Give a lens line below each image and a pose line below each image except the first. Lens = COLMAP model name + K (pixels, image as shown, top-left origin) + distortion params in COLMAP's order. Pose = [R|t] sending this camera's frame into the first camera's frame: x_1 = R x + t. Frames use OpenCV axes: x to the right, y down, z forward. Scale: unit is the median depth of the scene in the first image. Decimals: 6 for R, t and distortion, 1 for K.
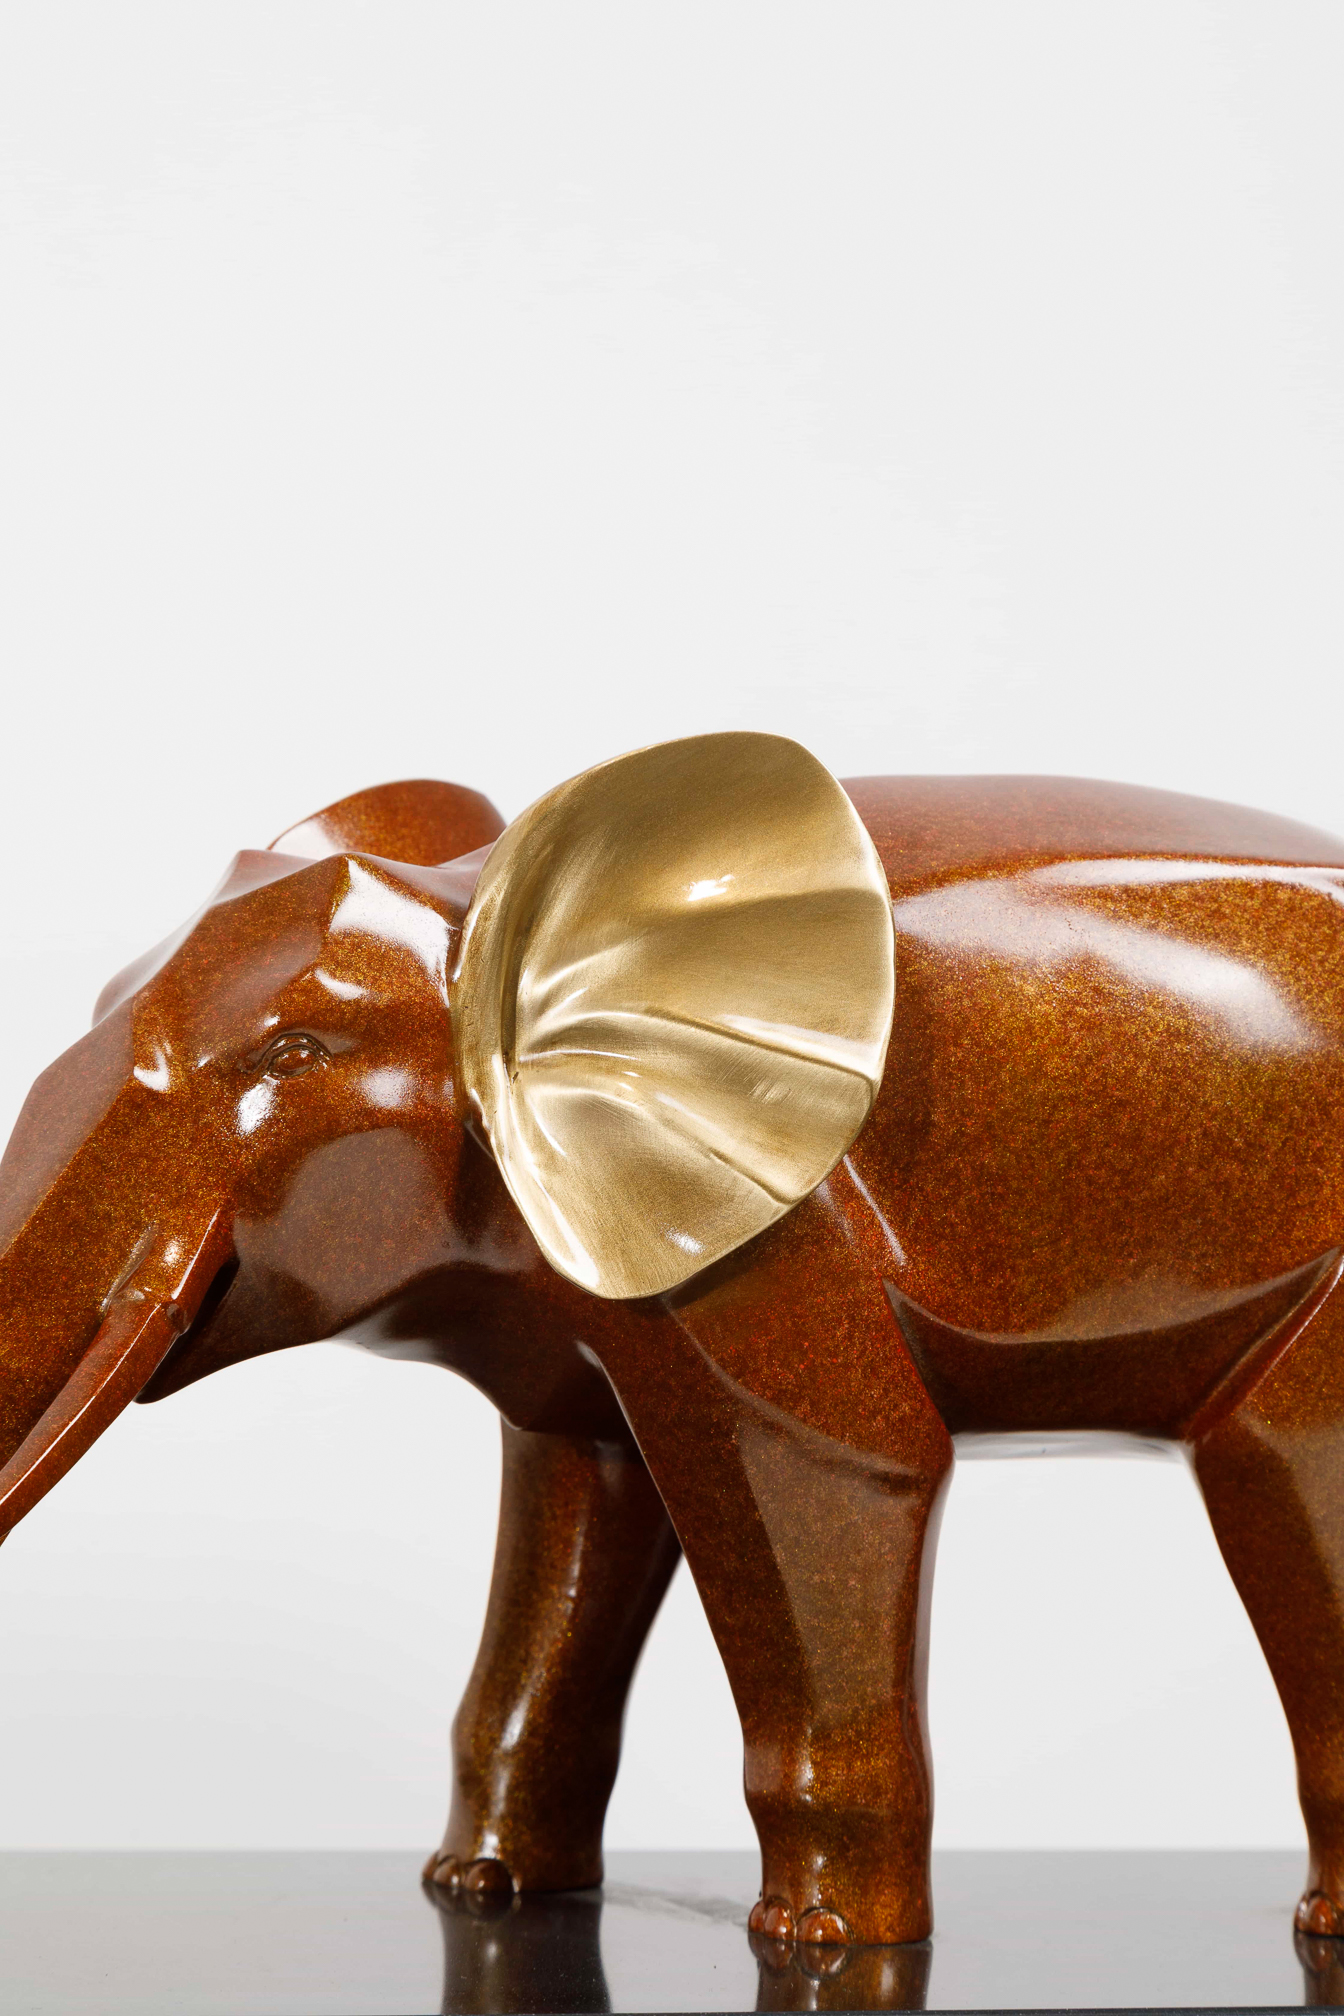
lens RADIAL K [[5288.0, 0, 683.9], [0, 5288.0, 997.9], [0, 0, 1]] dist [0.670484, 0.000000]
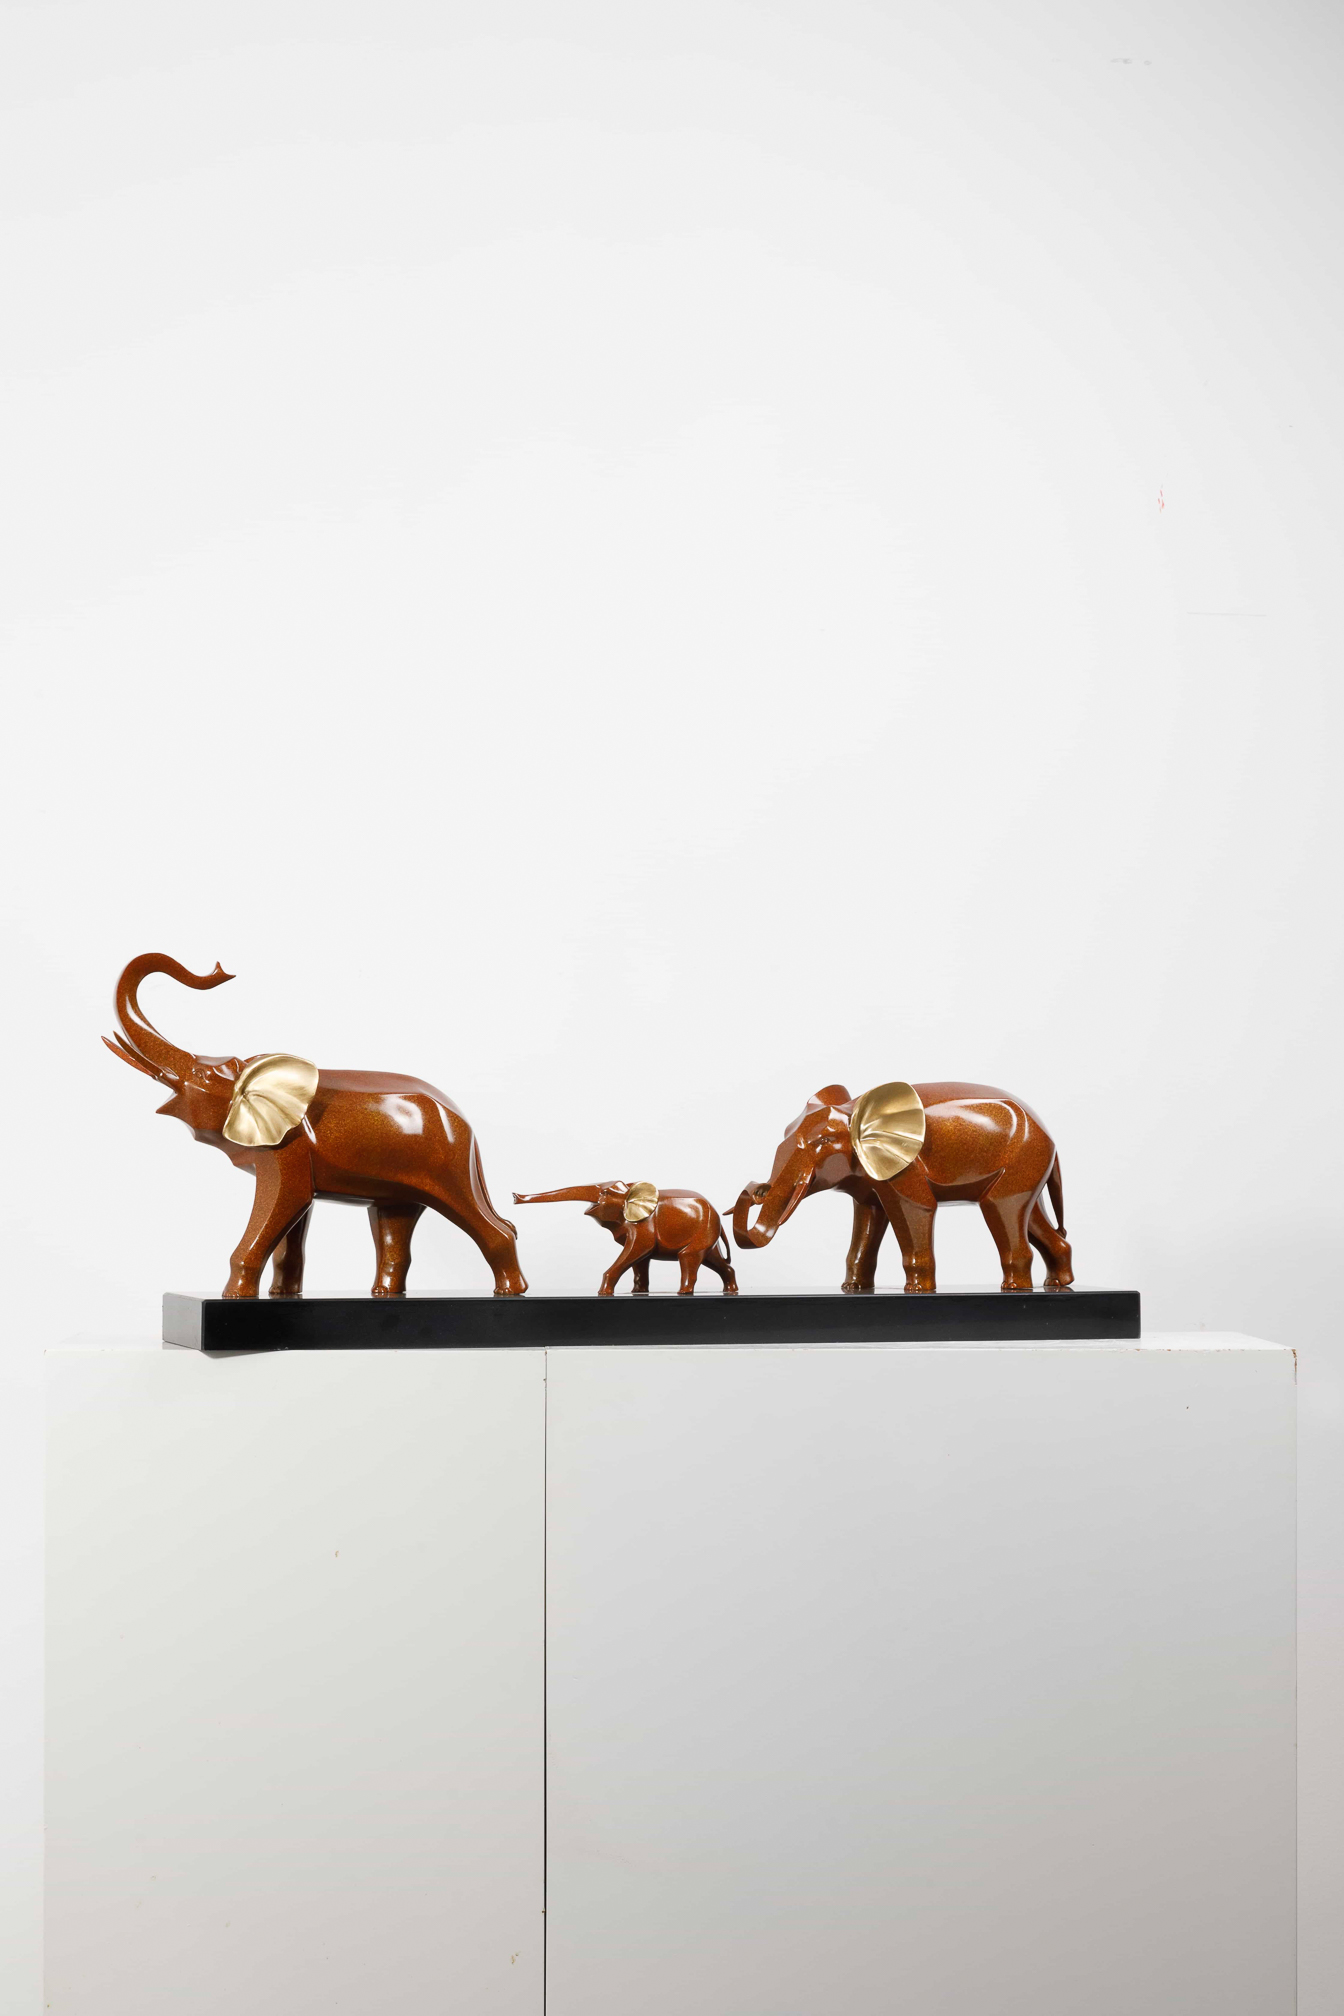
lens RADIAL K [[4571.4, 0, 673.0], [0, 4571.4, 1002.3], [0, 0, 1]] dist [-0.368863, 0.000000]
pose [[0.999404, -0.034451, 0.002240, -0.242330], [0.034415, 0.999301, 0.014572, -0.218382], [-0.002740, -0.014486, 0.999891, -3.989049]]
